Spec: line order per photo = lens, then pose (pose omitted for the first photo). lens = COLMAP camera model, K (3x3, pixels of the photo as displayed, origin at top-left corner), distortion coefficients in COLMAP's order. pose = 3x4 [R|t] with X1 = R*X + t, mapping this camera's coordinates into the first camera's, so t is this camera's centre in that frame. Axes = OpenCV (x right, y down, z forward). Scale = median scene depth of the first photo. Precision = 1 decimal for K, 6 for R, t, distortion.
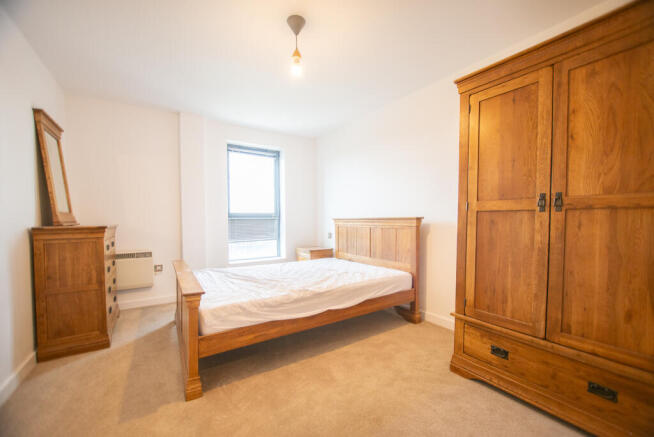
lens RADIAL K [[267.0, 0, 326.9], [0, 267.0, 220.9], [0, 0, 1]] dist [-0.000300, -0.000039]
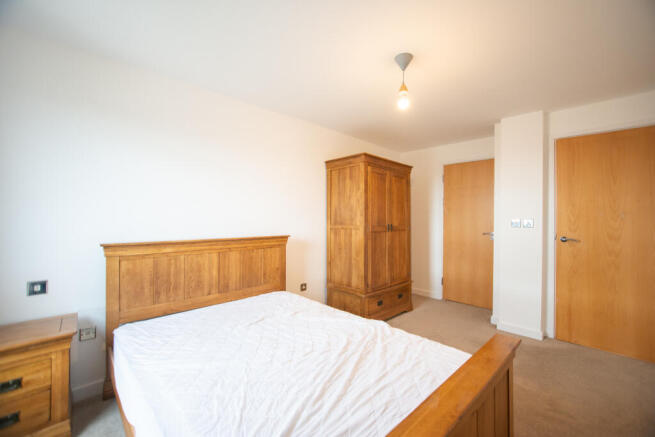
lens RADIAL K [[267.4, 0, 327.4], [0, 267.4, 220.9], [0, 0, 1]] dist [-0.000300, -0.000039]
pose [[-0.176224, 0.008838, 0.984310, -1.232345], [0.007414, 0.999943, -0.007651, -0.104112], [-0.984322, 0.005950, -0.176279, 1.722996]]
